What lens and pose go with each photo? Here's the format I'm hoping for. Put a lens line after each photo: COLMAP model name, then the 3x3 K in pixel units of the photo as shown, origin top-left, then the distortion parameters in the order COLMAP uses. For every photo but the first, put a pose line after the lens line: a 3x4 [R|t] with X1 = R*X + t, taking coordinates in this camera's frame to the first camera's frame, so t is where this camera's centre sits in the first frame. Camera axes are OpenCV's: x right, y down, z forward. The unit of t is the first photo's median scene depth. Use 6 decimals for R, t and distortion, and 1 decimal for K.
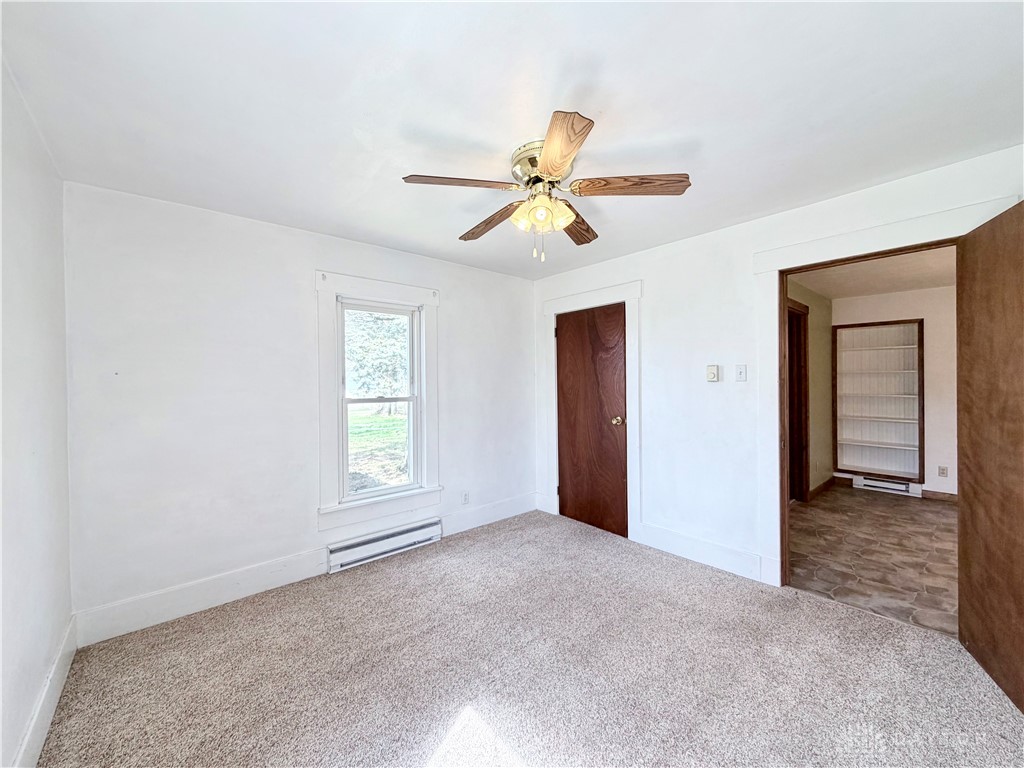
lens RADIAL K [[409.7, 0, 508.8], [0, 409.7, 384.1], [0, 0, 1]] dist [-0.000313, -0.000328]
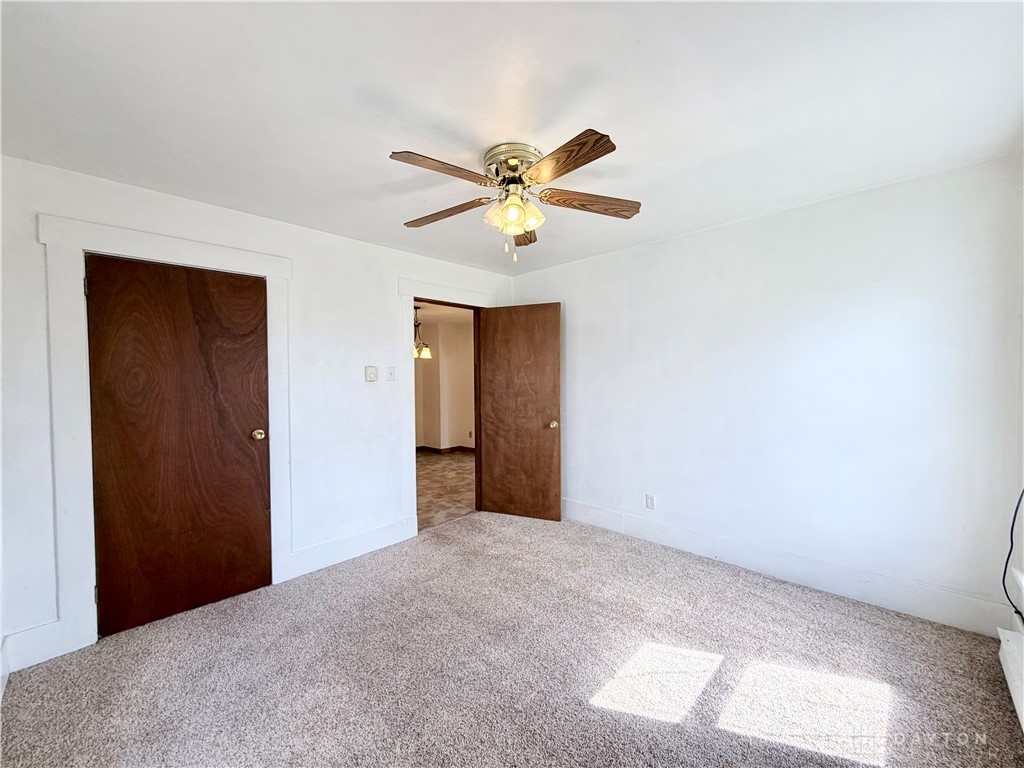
lens RADIAL K [[409.7, 0, 508.8], [0, 409.7, 384.1], [0, 0, 1]] dist [-0.000313, -0.000328]
pose [[-0.096668, -0.005141, 0.995303, -0.642740], [0.018265, 0.999809, 0.006938, 0.001019], [-0.995149, 0.018850, -0.096555, 0.766560]]
